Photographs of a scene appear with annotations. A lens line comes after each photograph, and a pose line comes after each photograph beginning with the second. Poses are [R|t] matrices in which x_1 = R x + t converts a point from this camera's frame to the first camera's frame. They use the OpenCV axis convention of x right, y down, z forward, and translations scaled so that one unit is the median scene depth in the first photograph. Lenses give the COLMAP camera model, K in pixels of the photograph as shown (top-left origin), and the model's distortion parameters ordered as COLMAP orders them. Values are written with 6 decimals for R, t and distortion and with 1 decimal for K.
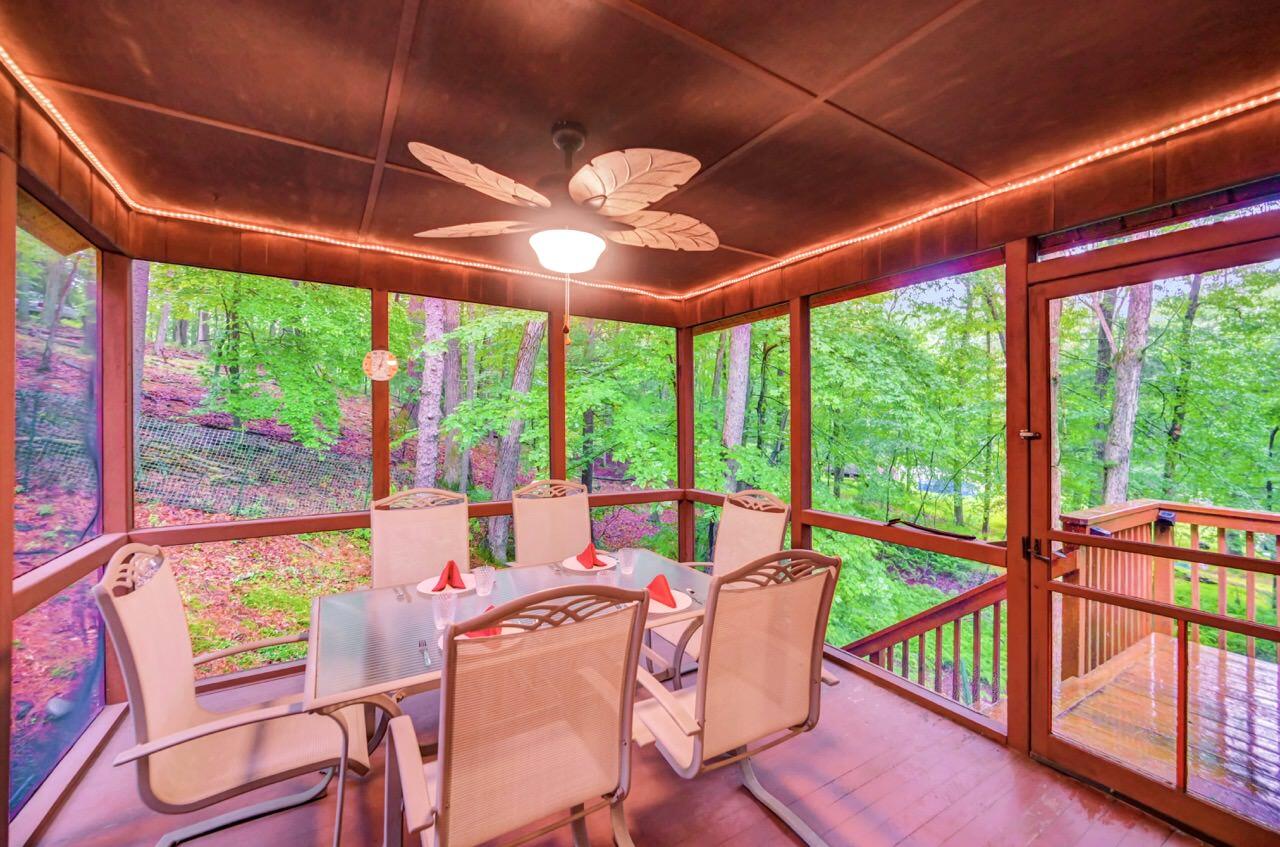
lens RADIAL K [[516.6, 0, 644.2], [0, 516.6, 419.5], [0, 0, 1]] dist [-0.001122, -0.000093]
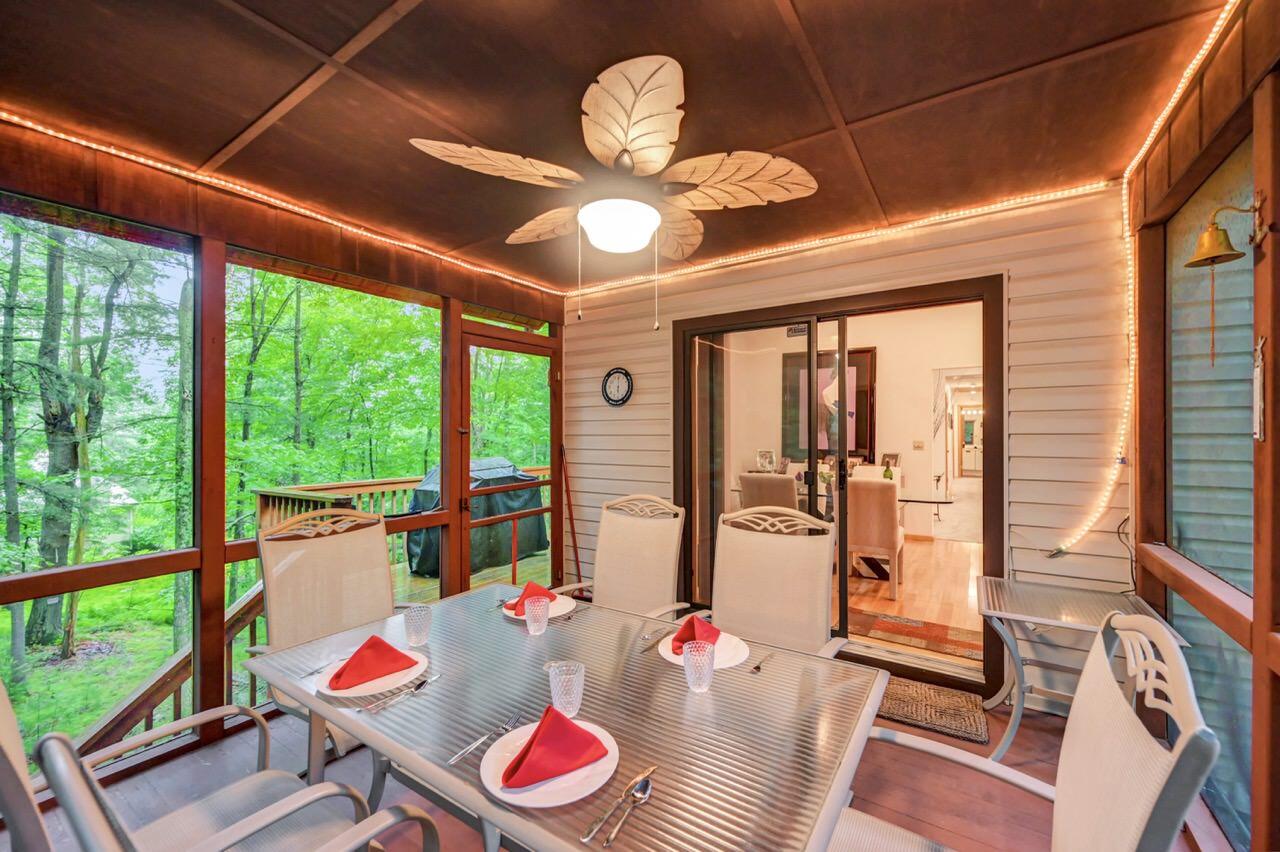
lens RADIAL K [[509.8, 0, 640.0], [0, 509.8, 426.0], [0, 0, 1]] dist [-0.001068, -0.000163]
pose [[-0.412645, 0.008892, 0.910848, -0.192855], [-0.001000, 0.999947, -0.010215, 0.006912], [-0.910891, -0.005125, -0.412615, 0.265249]]
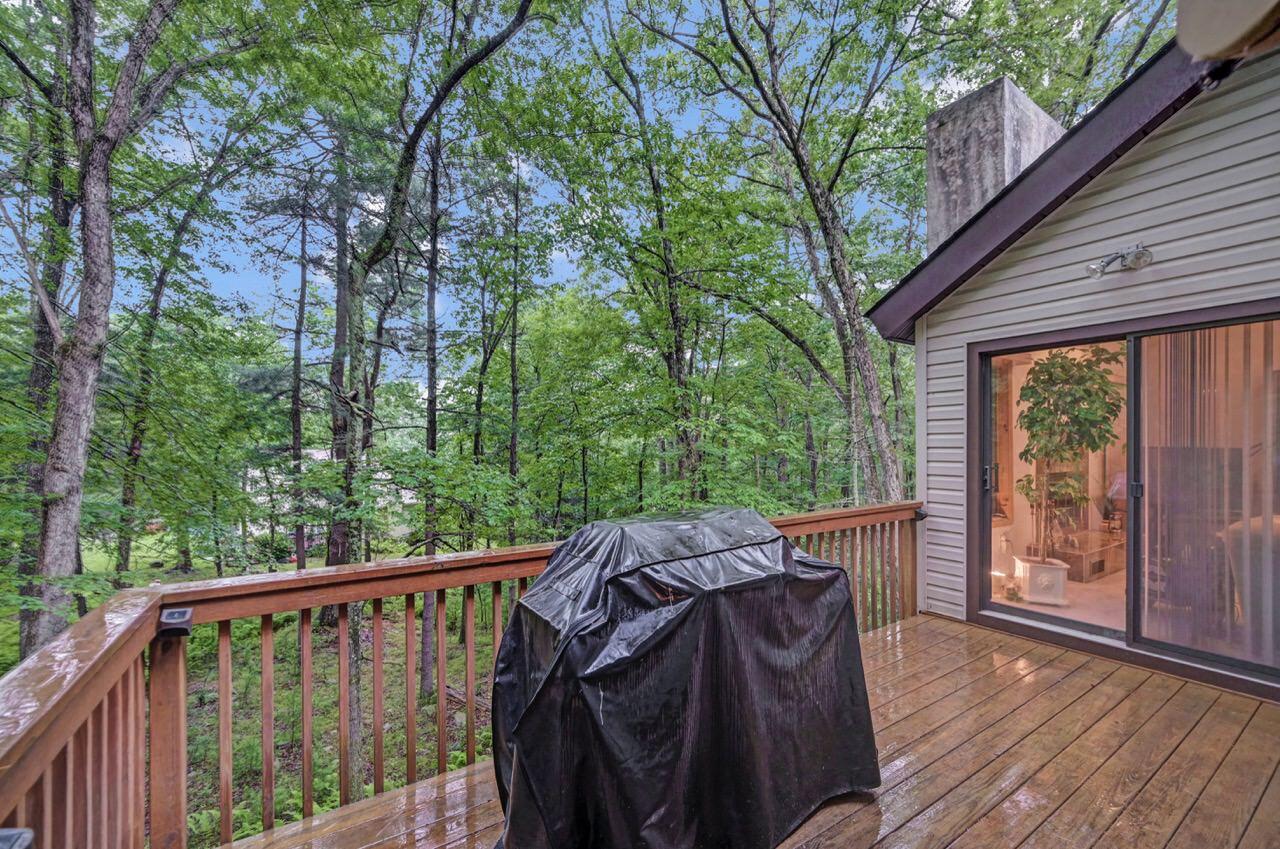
lens RADIAL K [[512.9, 0, 642.1], [0, 512.9, 439.3], [0, 0, 1]] dist [-0.000332, 0.000019]
pose [[-0.016769, 0.002799, 0.999855, 0.196809], [-0.000564, 0.999996, -0.002808, 0.007008], [-0.999859, -0.000611, -0.016768, 0.215166]]
